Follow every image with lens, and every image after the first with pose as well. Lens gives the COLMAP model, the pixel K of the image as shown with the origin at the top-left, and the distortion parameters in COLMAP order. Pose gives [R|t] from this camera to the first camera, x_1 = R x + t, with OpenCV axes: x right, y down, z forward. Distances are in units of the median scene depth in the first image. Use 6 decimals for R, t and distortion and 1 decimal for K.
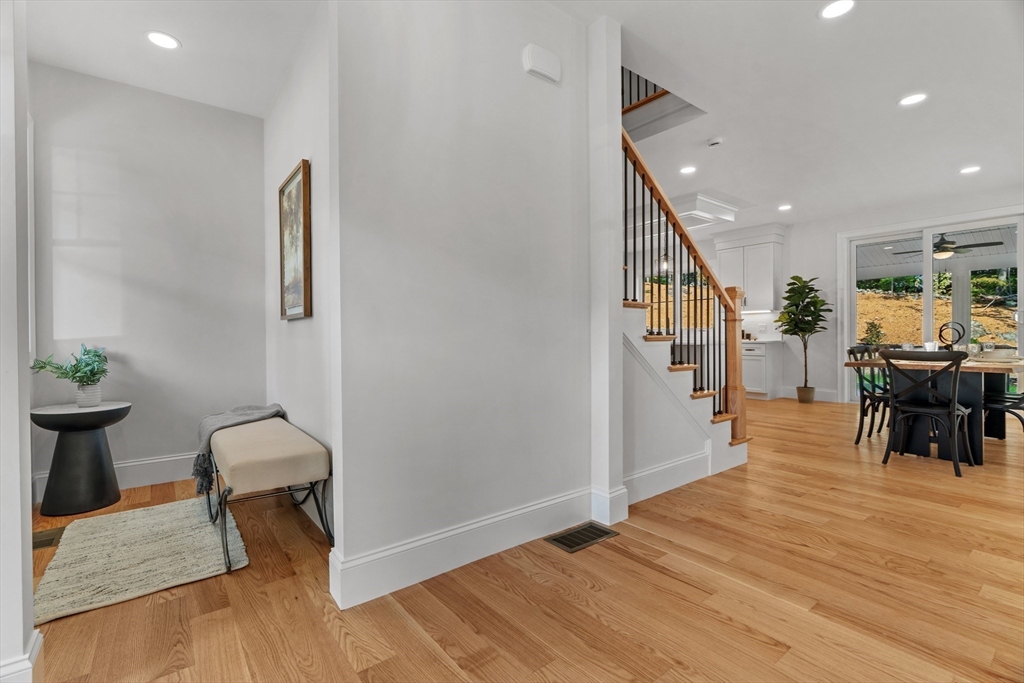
lens RADIAL K [[459.6, 0, 511.1], [0, 459.6, 332.7], [0, 0, 1]] dist [0.003946, 0.000953]
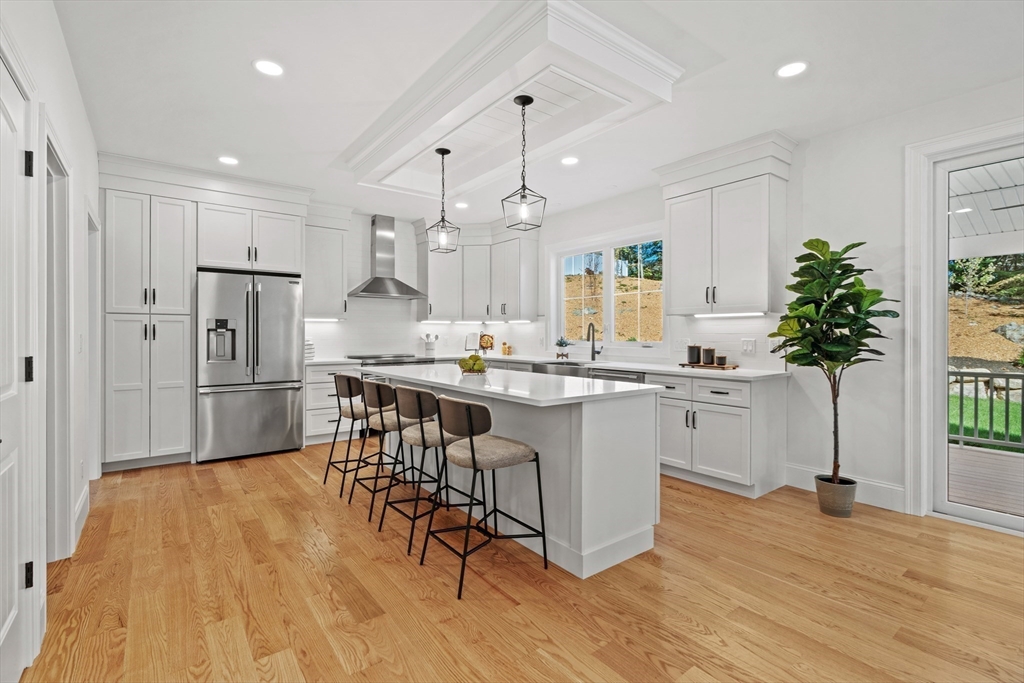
lens RADIAL K [[459.6, 0, 511.1], [0, 459.6, 332.7], [0, 0, 1]] dist [0.003946, 0.000953]
pose [[0.999831, 0.002876, -0.018184, 0.318975], [-0.002848, 0.999995, 0.001572, -0.028664], [0.018189, -0.001519, 0.999833, 0.526928]]
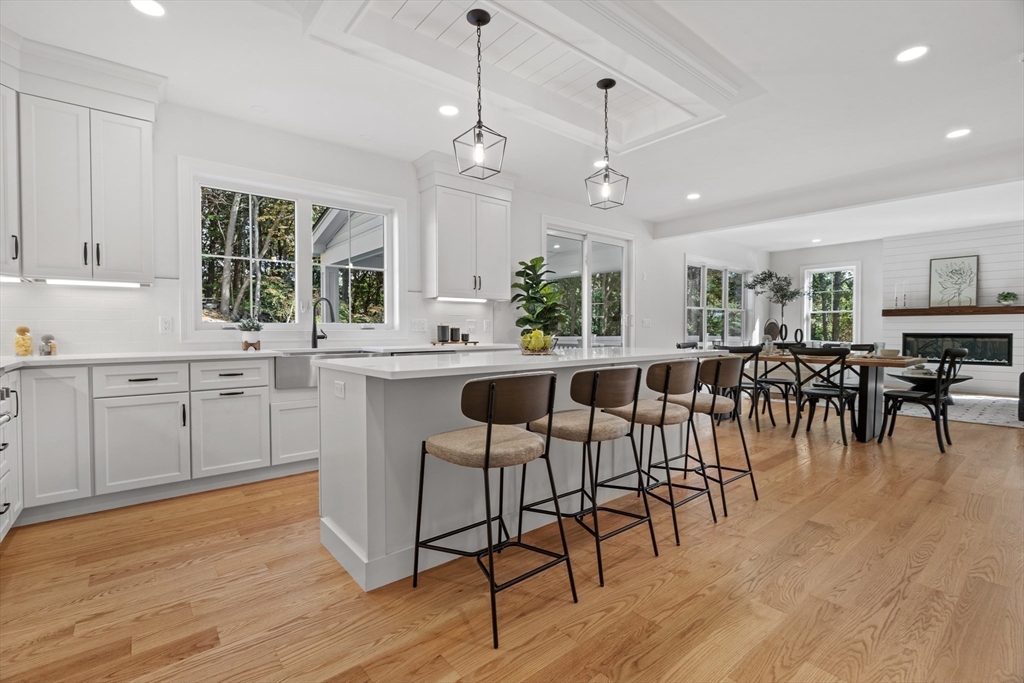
lens RADIAL K [[459.6, 0, 511.1], [0, 459.6, 332.7], [0, 0, 1]] dist [0.003946, 0.000953]
pose [[-0.013516, -0.004171, 0.999900, -0.158171], [0.004707, 0.999980, 0.004234, -0.000269], [-0.999898, 0.004764, -0.013496, 1.093423]]
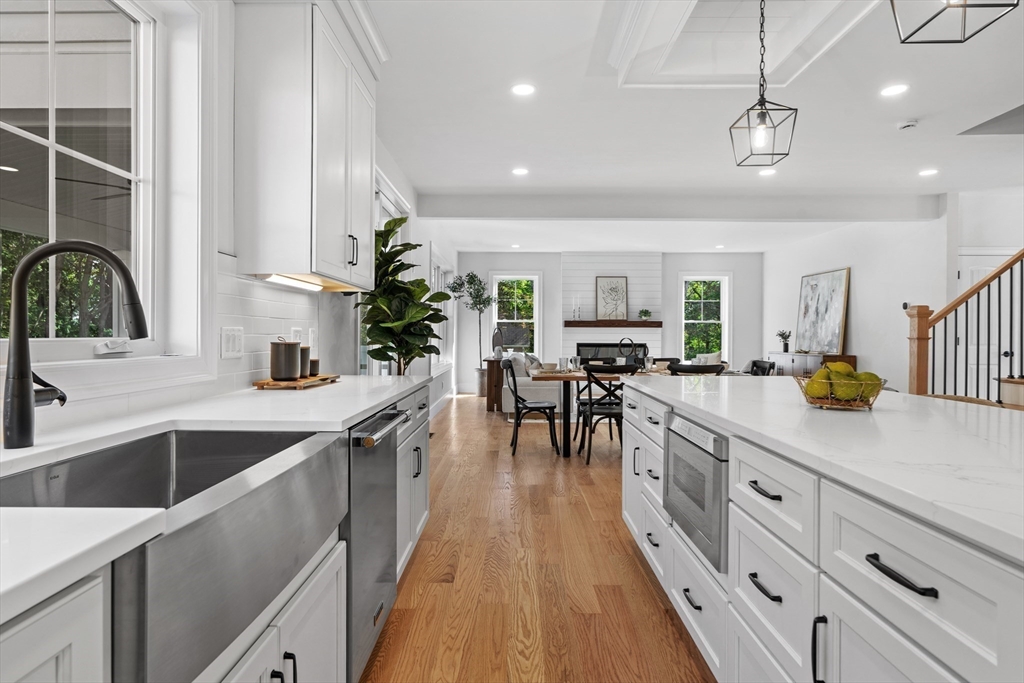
lens RADIAL K [[550.1, 0, 501.3], [0, 550.1, 337.1], [0, 0, 1]] dist [-0.000443, 0.000060]
pose [[-0.766099, -0.004223, 0.642709, 0.224483], [-0.001897, 0.999989, 0.004309, -0.013180], [-0.642720, 0.002082, -0.766098, 1.378577]]
